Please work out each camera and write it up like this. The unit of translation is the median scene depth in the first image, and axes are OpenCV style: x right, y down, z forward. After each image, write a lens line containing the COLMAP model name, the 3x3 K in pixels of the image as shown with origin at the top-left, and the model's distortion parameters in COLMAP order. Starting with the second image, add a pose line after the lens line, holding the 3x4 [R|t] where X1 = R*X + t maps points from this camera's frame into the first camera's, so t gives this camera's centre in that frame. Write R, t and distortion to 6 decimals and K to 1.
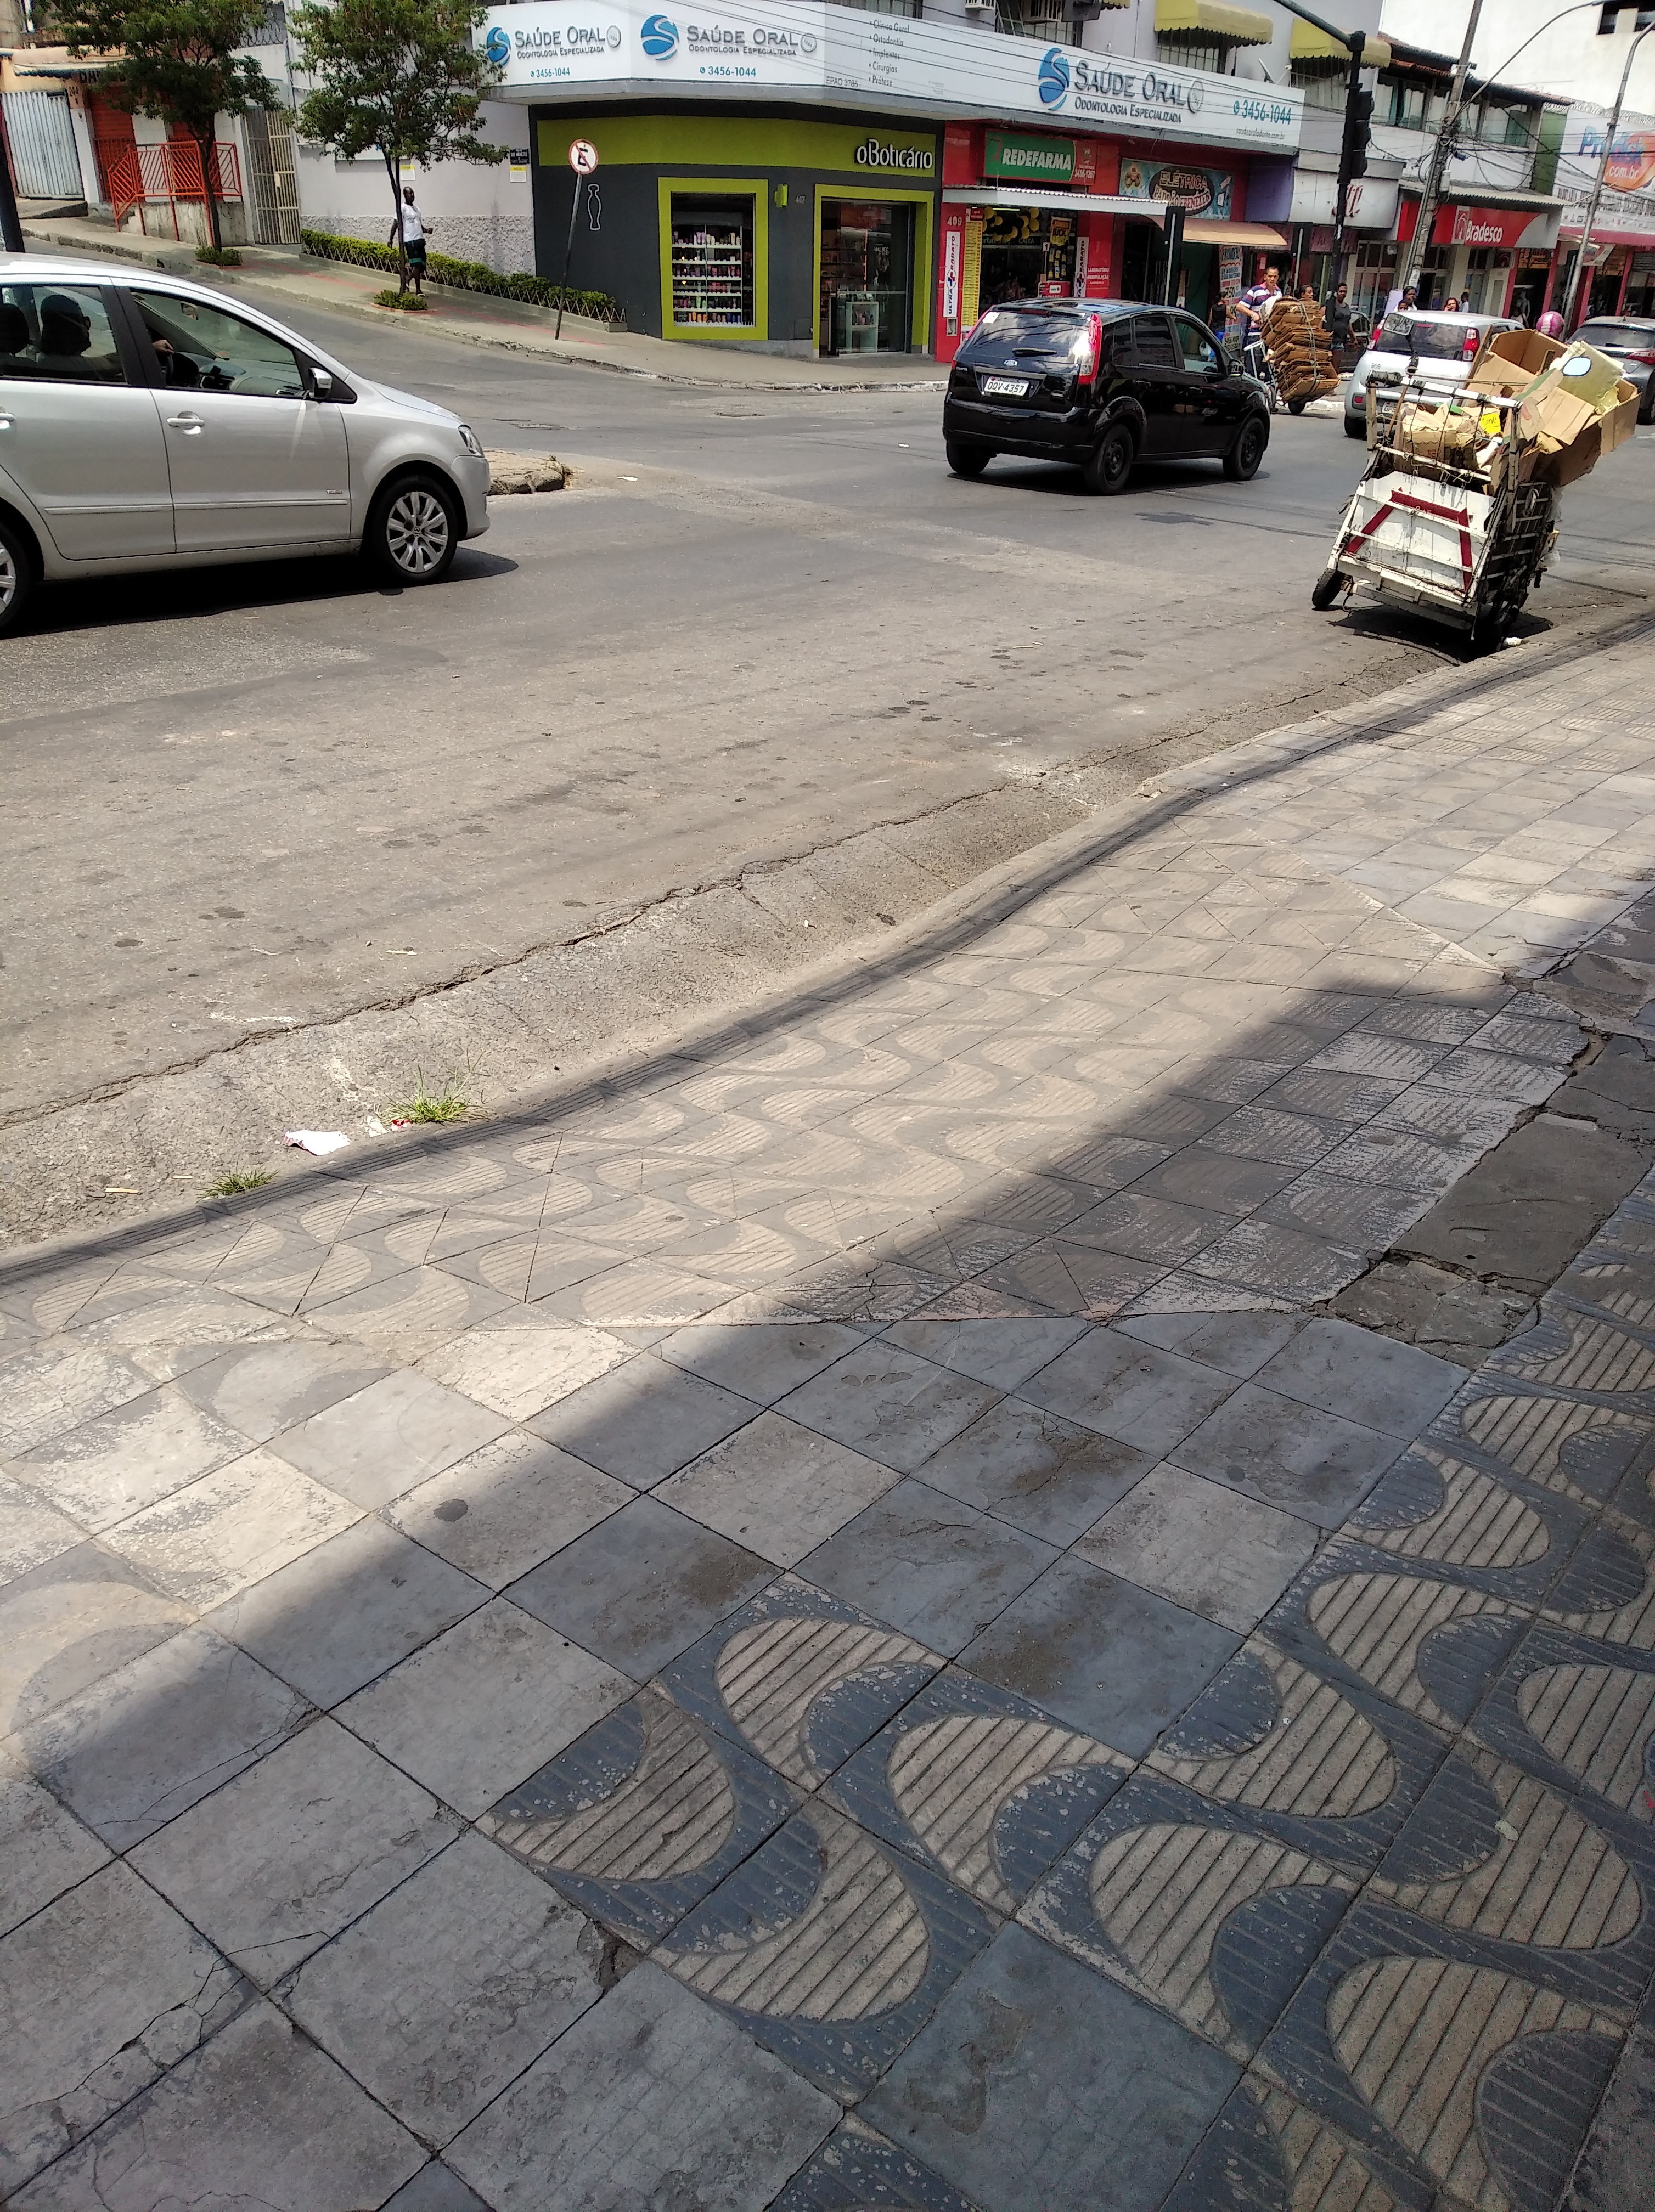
lens RADIAL K [[1771.4, 0, 838.7], [0, 1771.4, 1088.4], [0, 0, 1]] dist [-0.008786, 0.016274]
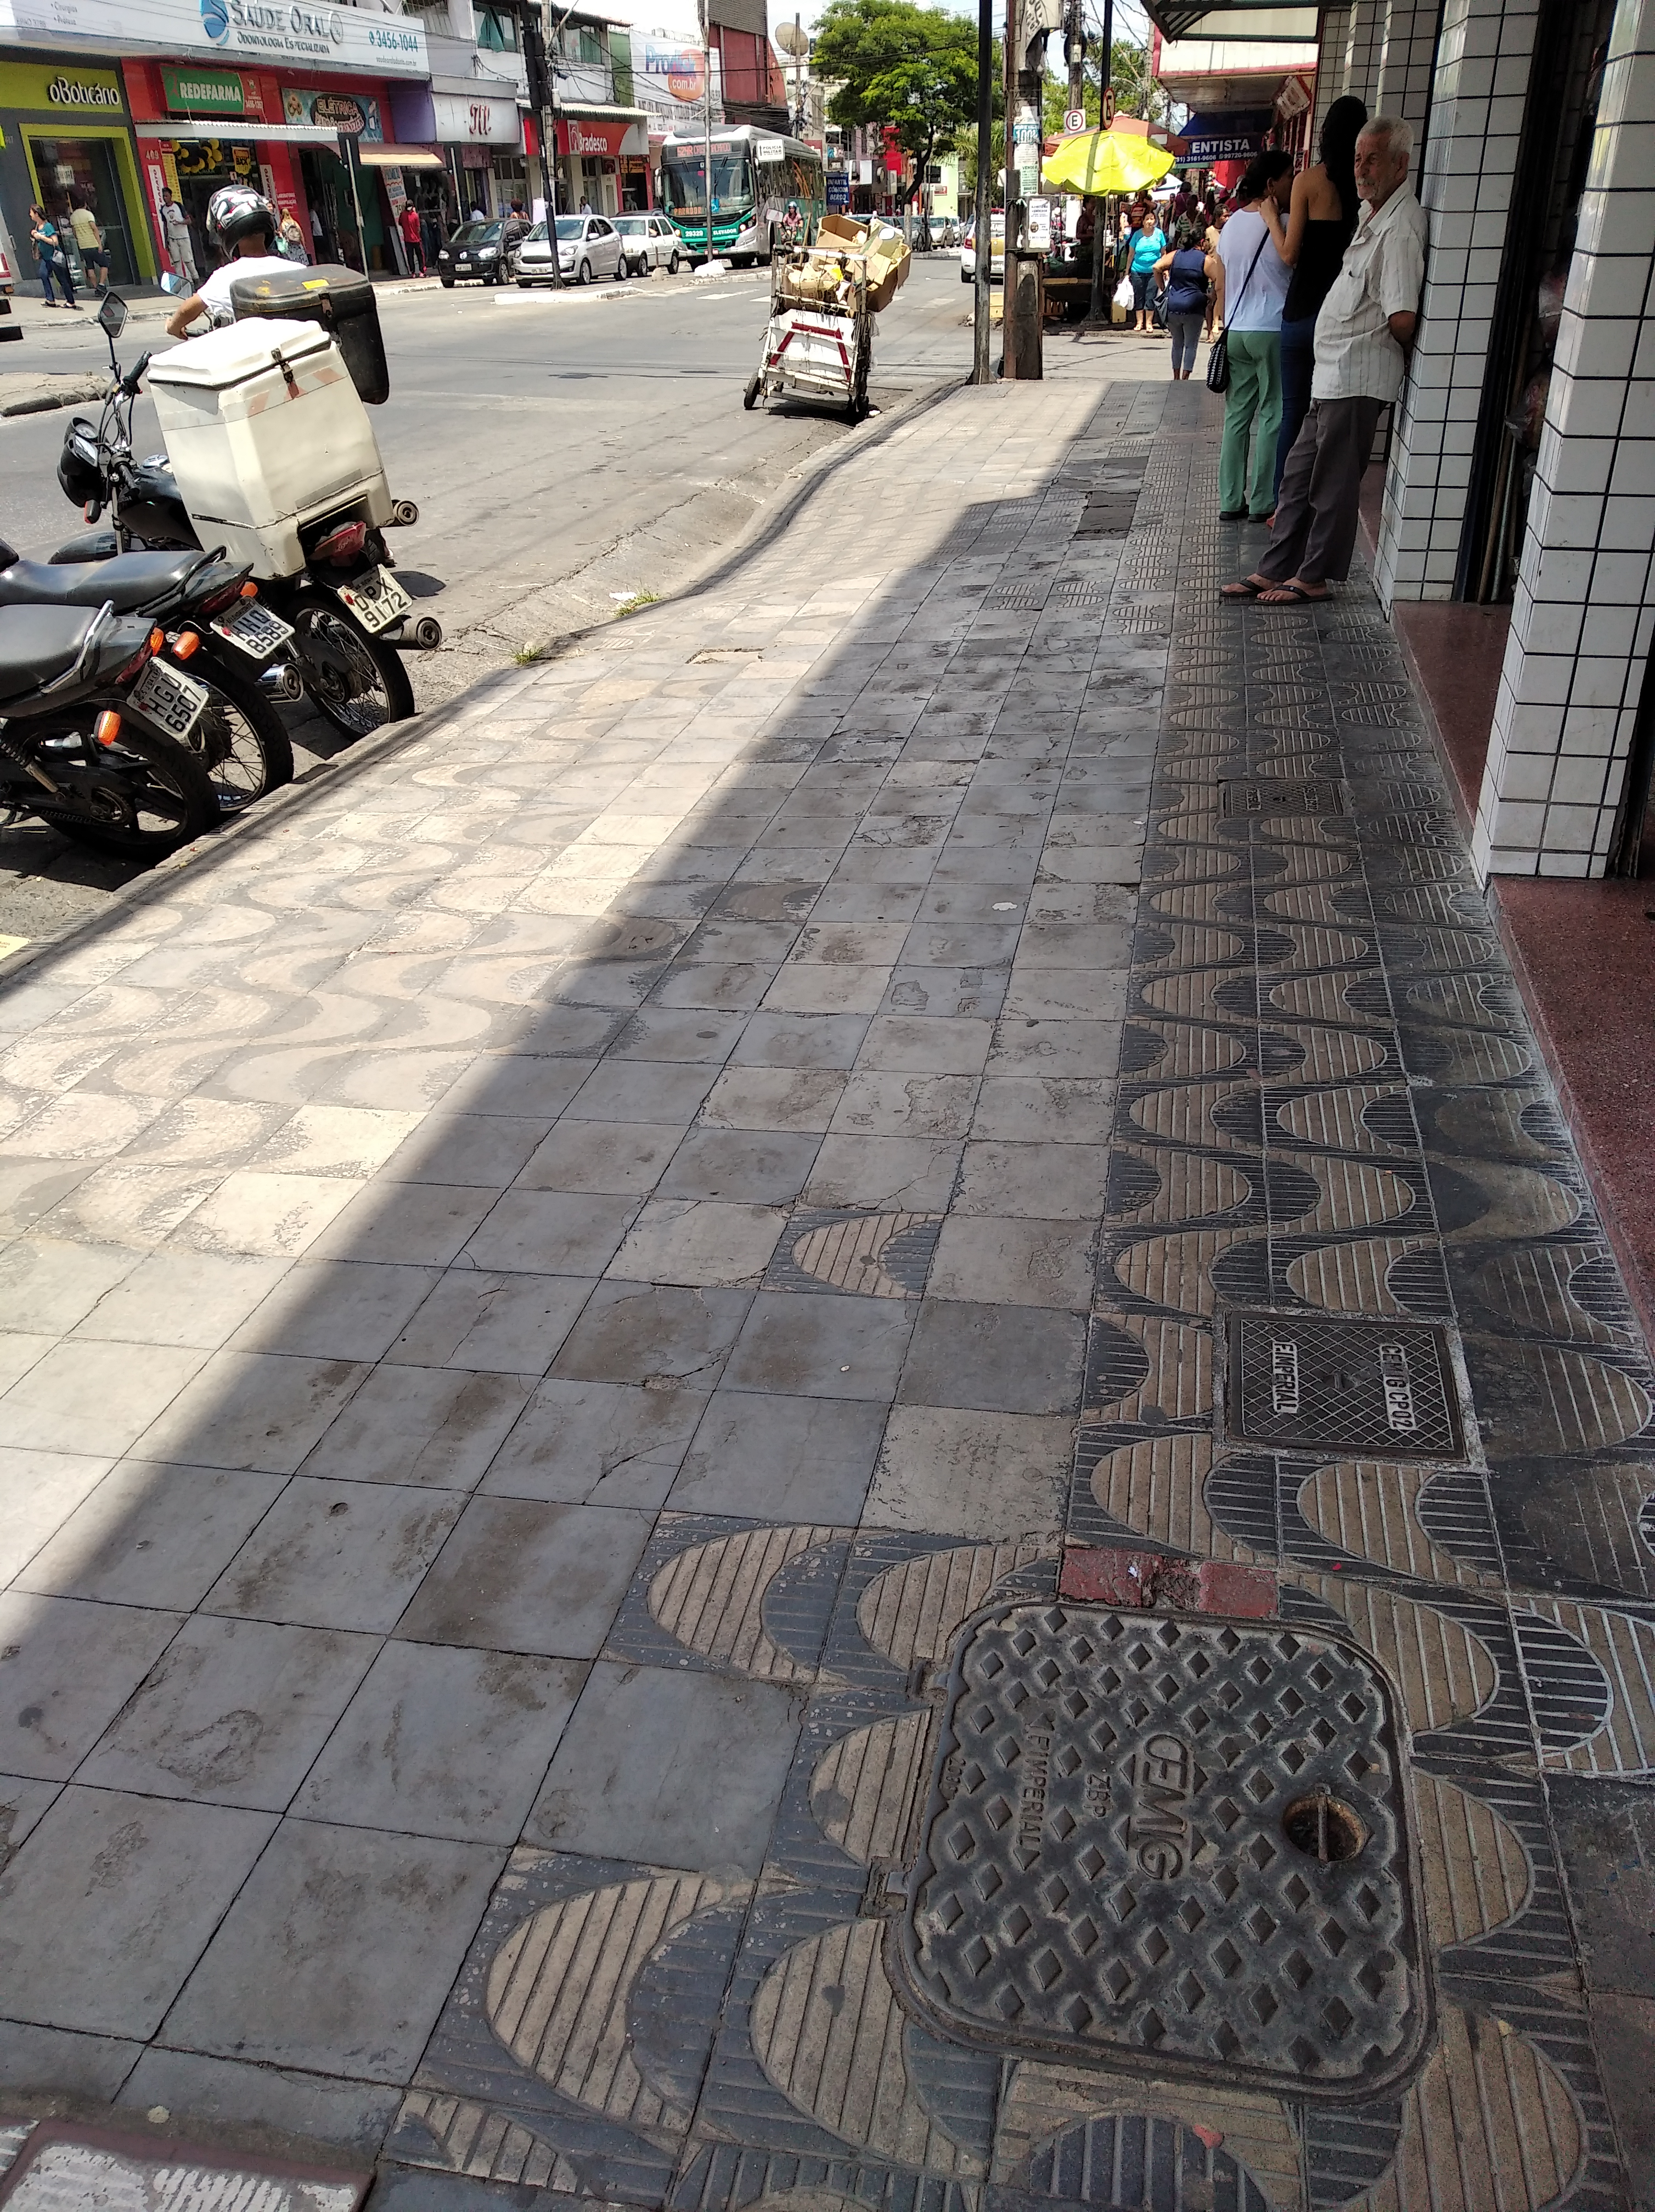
lens RADIAL K [[1771.4, 0, 829.2], [0, 1771.4, 1126.4], [0, 0, 1]] dist [-0.008786, 0.016274]
pose [[0.886995, -0.256807, 0.383785, -0.126903], [0.235278, 0.966462, 0.102933, 0.057295], [-0.397347, -0.001005, 0.917668, -0.131957]]
